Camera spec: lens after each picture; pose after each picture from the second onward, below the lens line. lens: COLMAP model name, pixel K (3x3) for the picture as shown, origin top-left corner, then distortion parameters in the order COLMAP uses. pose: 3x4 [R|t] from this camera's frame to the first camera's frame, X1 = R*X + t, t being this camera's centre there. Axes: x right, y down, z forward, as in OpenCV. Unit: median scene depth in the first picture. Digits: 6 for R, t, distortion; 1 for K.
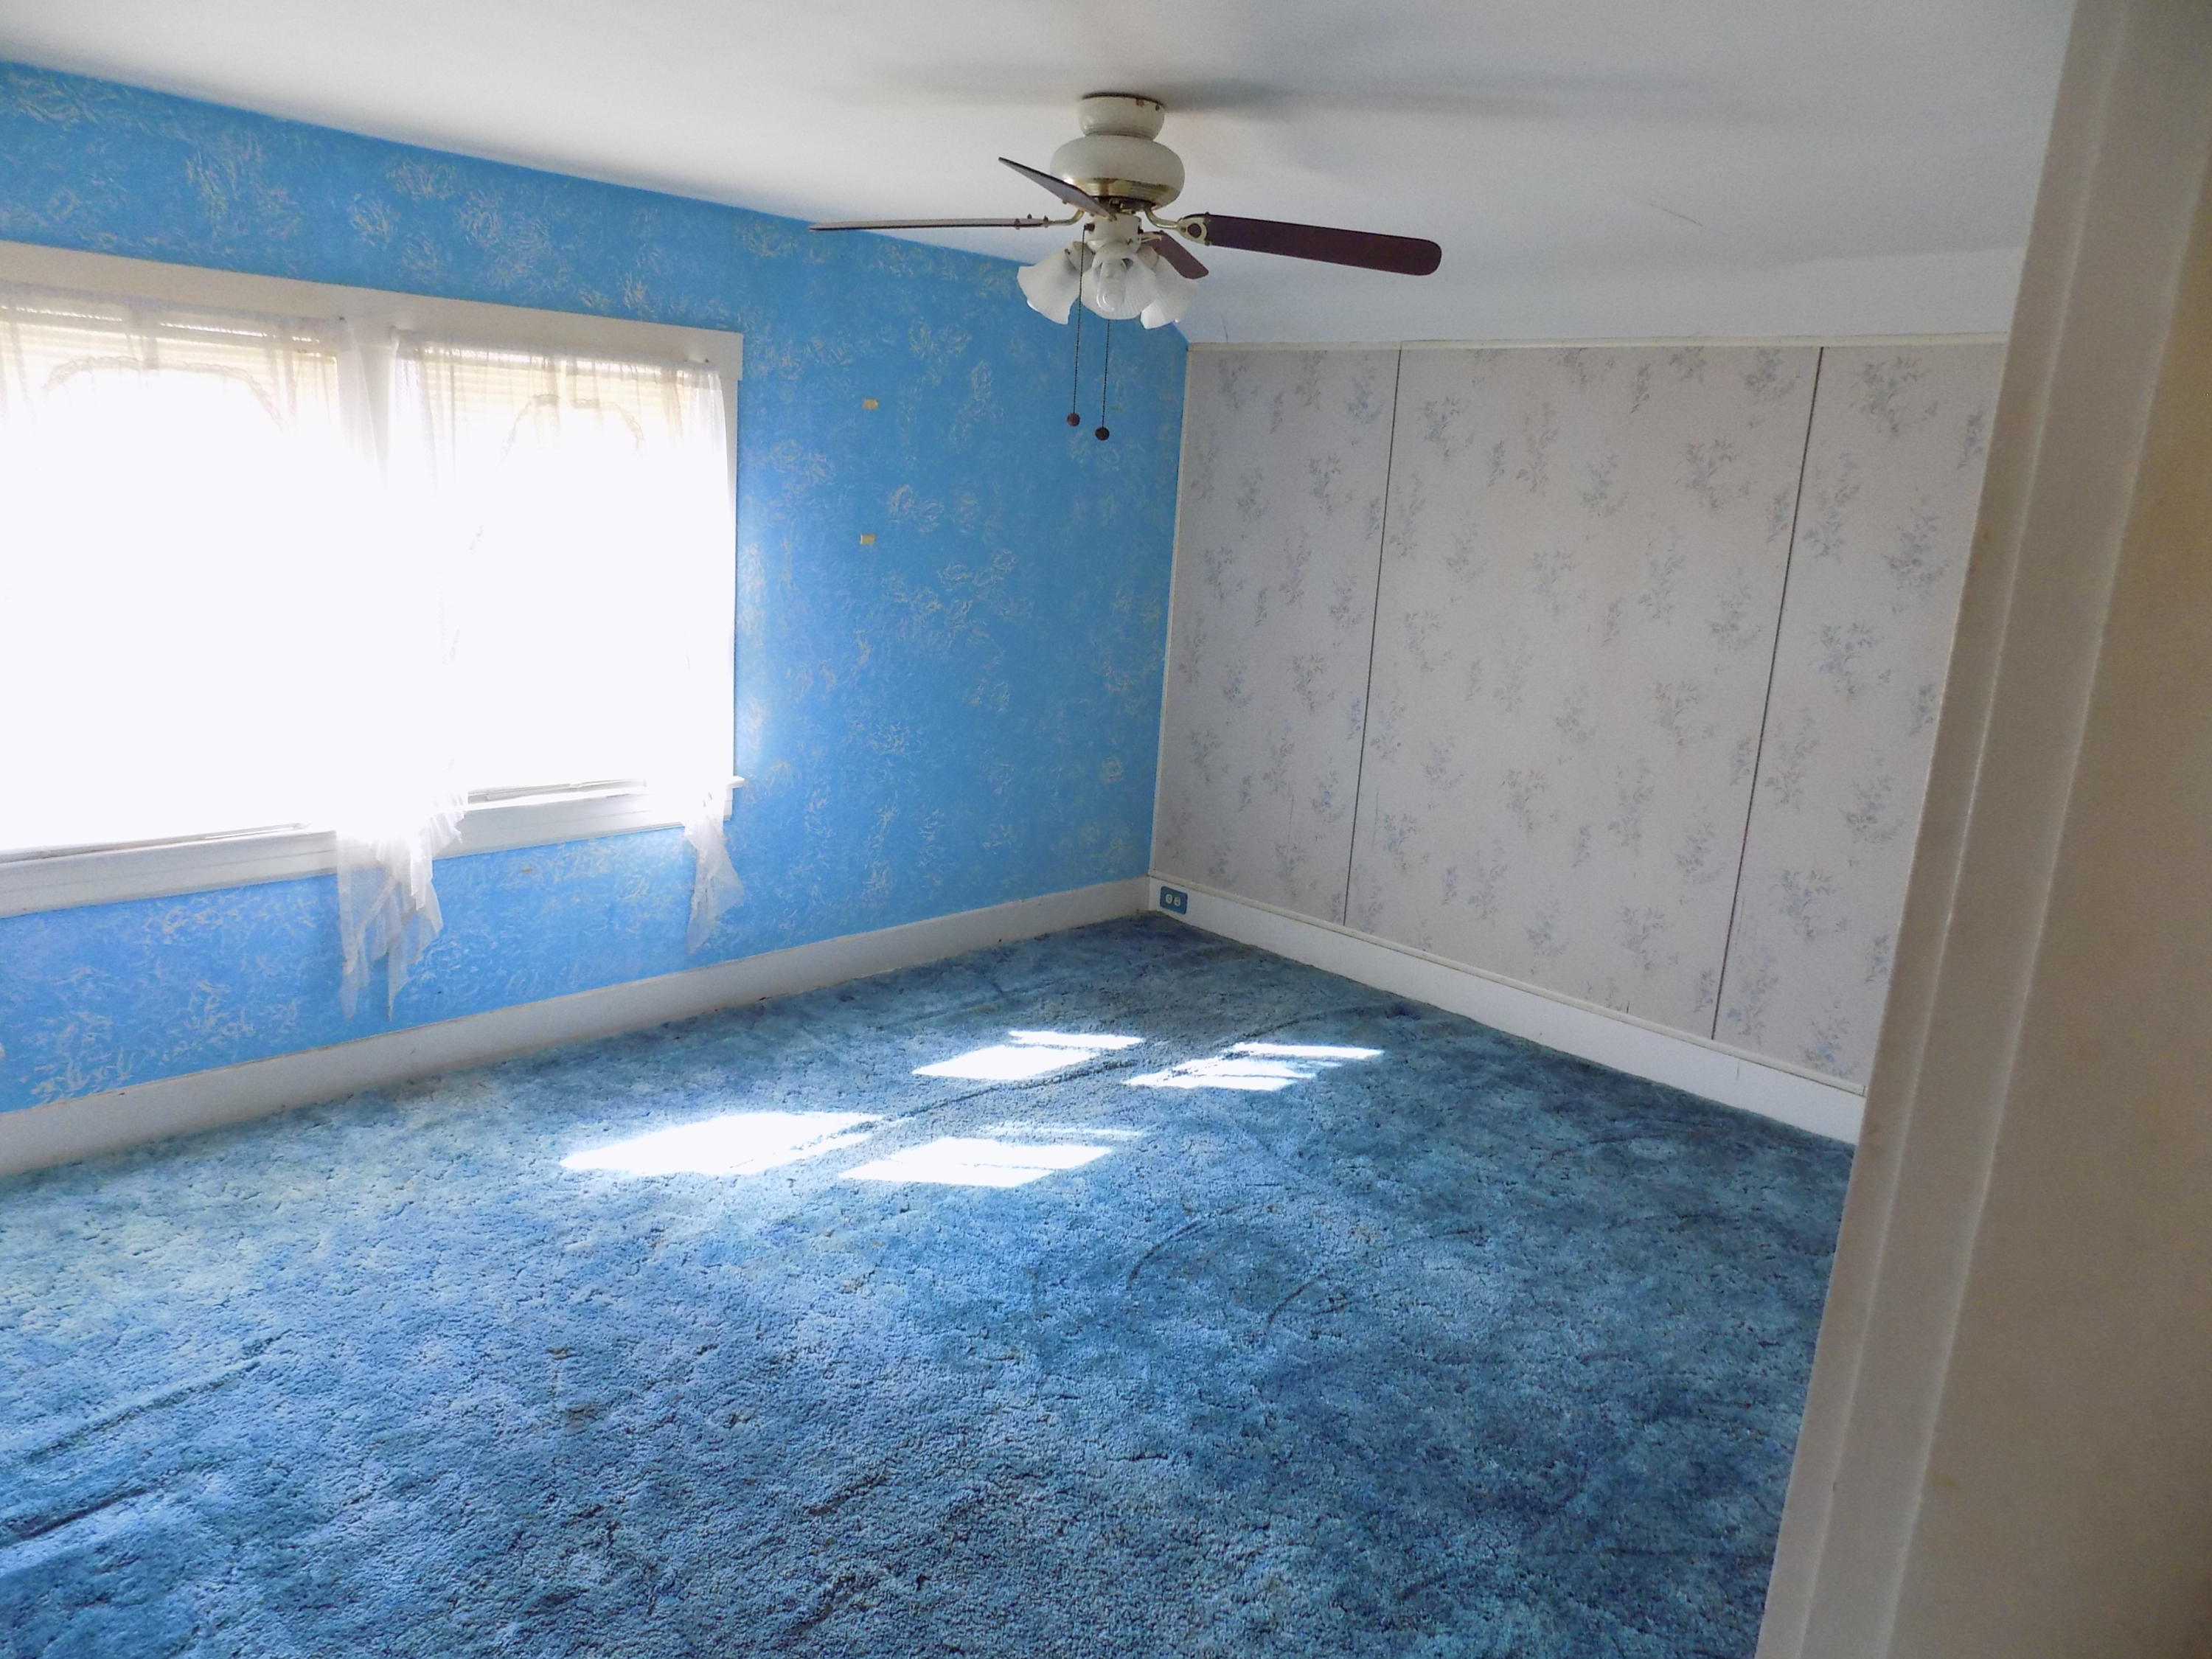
lens RADIAL K [[1484.1, 0, 1101.5], [0, 1484.1, 823.7], [0, 0, 1]] dist [-0.076843, 0.075087]
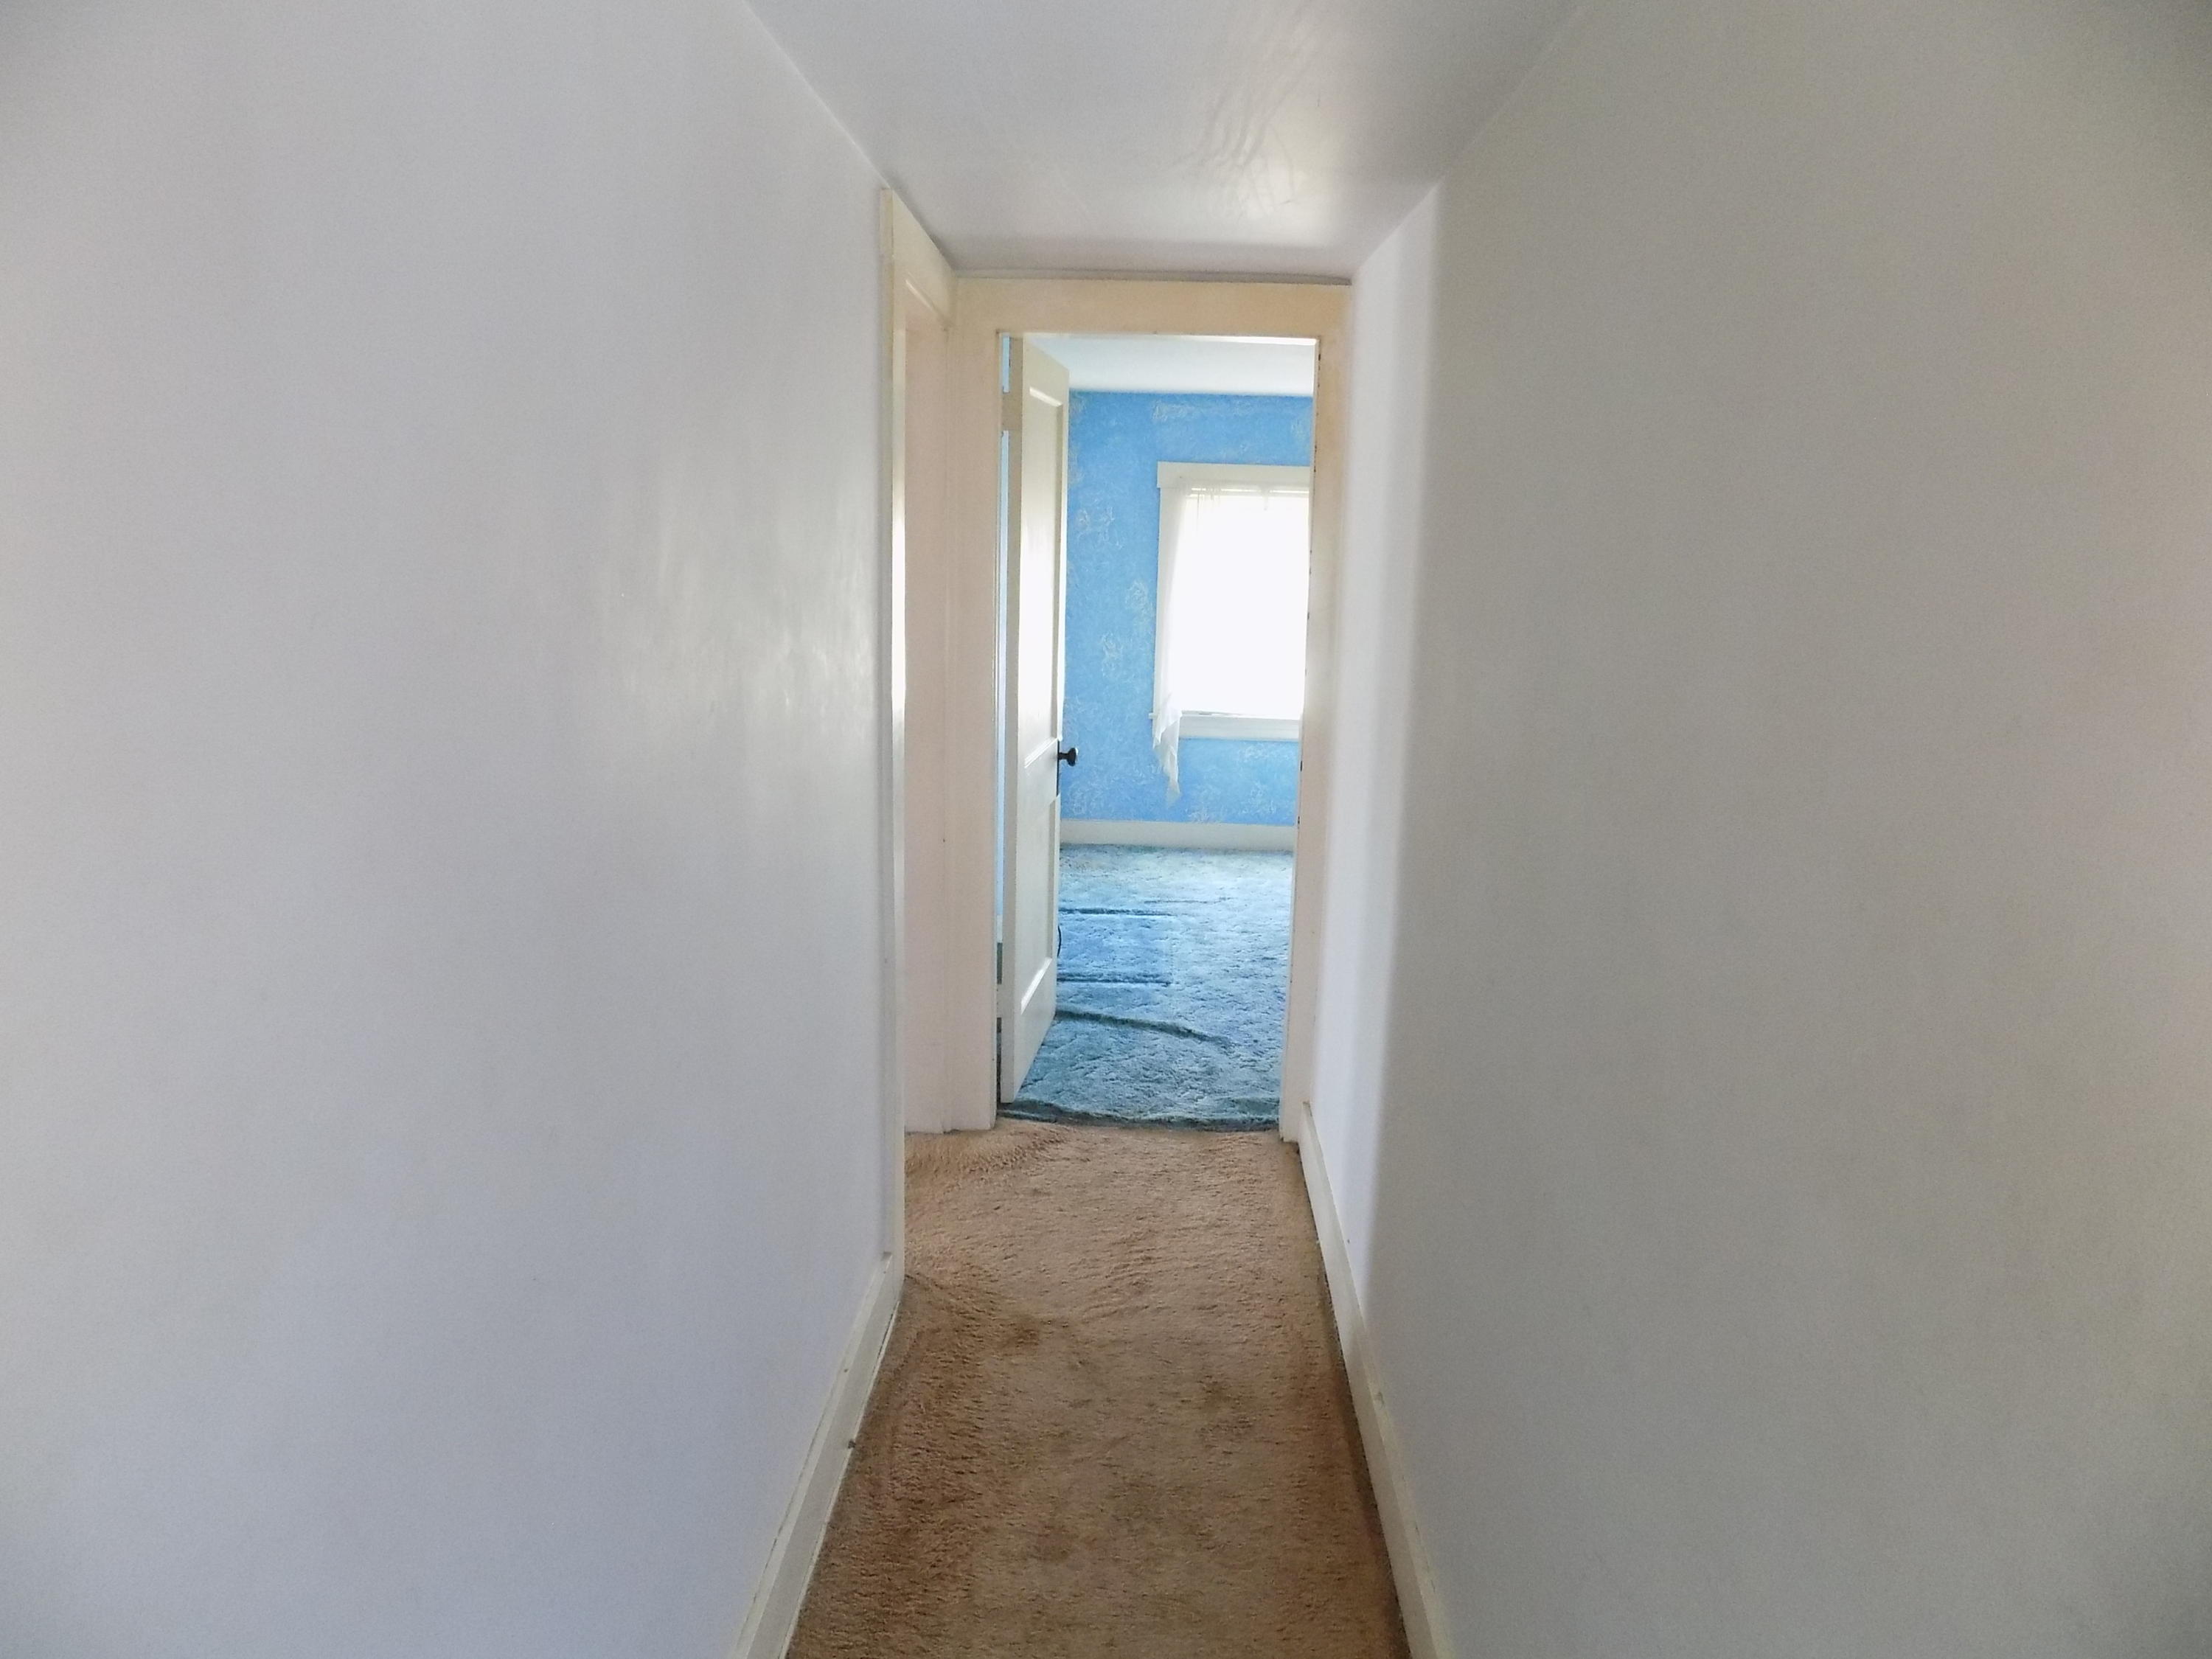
lens RADIAL K [[1484.1, 0, 1101.5], [0, 1484.1, 823.7], [0, 0, 1]] dist [-0.076843, 0.075087]
pose [[0.682517, 0.103902, -0.723447, 0.916203], [-0.148836, 0.988861, 0.001606, 0.218225], [0.715555, 0.106578, 0.690378, -0.762787]]
